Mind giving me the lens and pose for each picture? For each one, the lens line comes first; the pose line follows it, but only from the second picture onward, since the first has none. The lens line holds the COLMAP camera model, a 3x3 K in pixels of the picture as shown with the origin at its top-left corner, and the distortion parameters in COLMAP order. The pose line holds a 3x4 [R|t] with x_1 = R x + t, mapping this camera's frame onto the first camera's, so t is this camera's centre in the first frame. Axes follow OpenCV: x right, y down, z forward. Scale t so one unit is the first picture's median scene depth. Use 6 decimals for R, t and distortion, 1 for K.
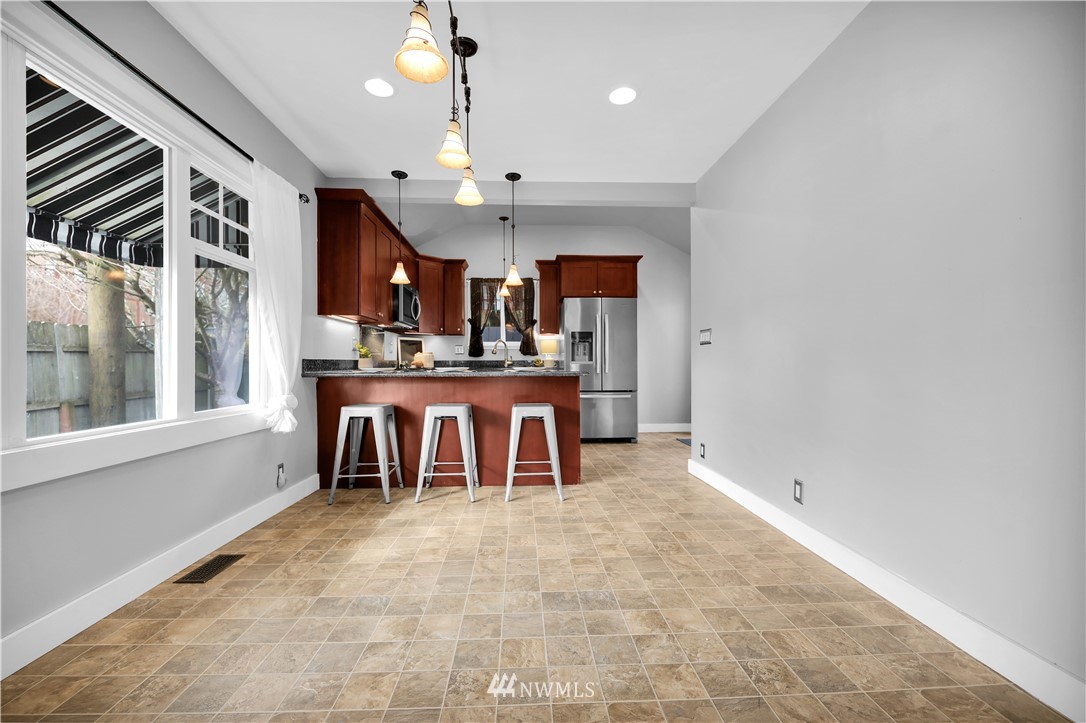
lens RADIAL K [[438.9, 0, 532.1], [0, 438.9, 357.2], [0, 0, 1]] dist [-0.001753, -0.001270]
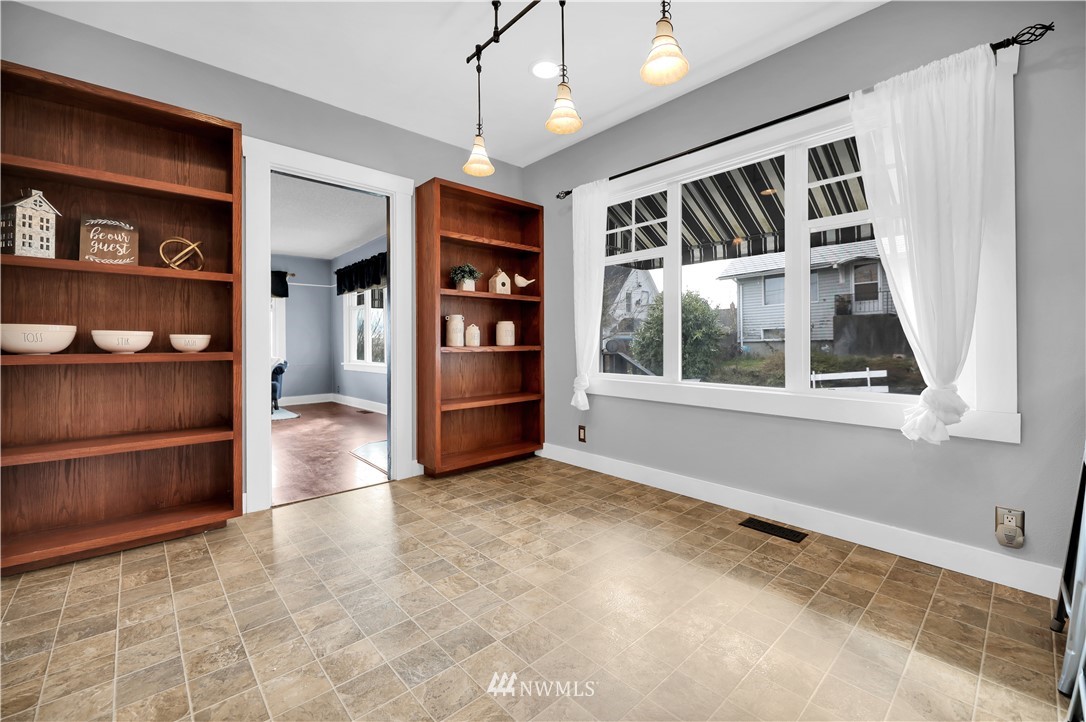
lens RADIAL K [[451.4, 0, 551.0], [0, 451.4, 337.5], [0, 0, 1]] dist [0.005037, -0.002240]
pose [[-0.748923, -0.000376, -0.662657, 0.268538], [0.018548, 0.999596, -0.021530, 0.011929], [0.662398, -0.028415, -0.748613, 0.940930]]
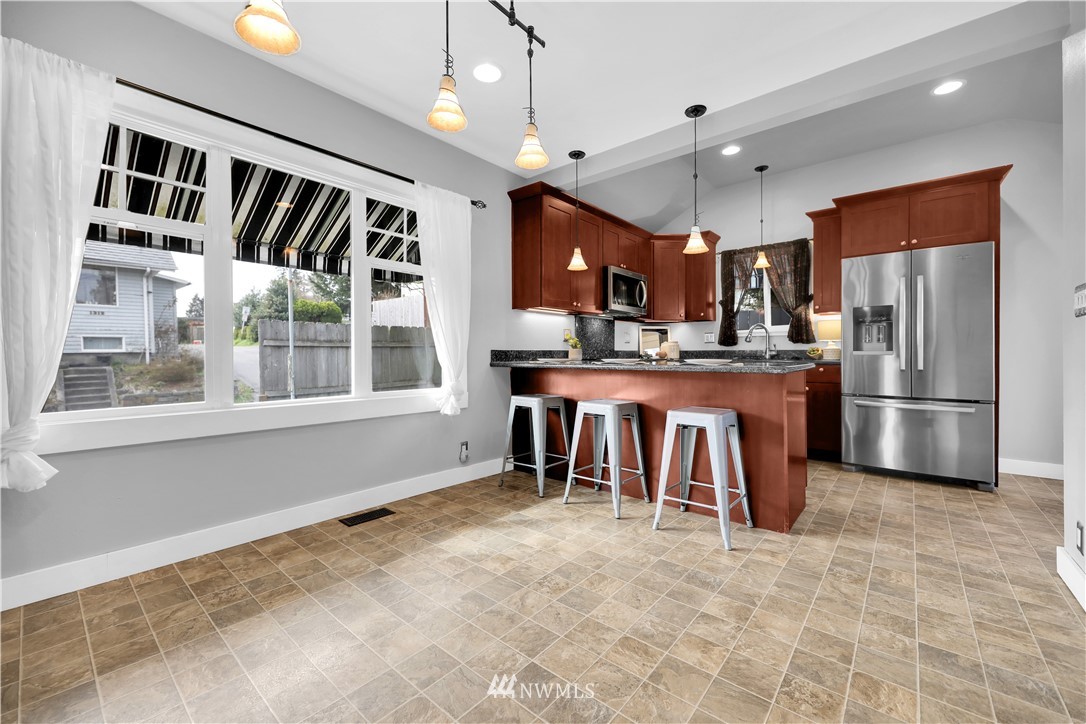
lens RADIAL K [[421.1, 0, 534.6], [0, 421.1, 369.7], [0, 0, 1]] dist [-0.016321, 0.001057]
pose [[0.732345, 0.024891, -0.680479, 0.279640], [0.012654, 0.998662, 0.050148, 0.000010], [0.680816, -0.045336, 0.731050, 0.288599]]
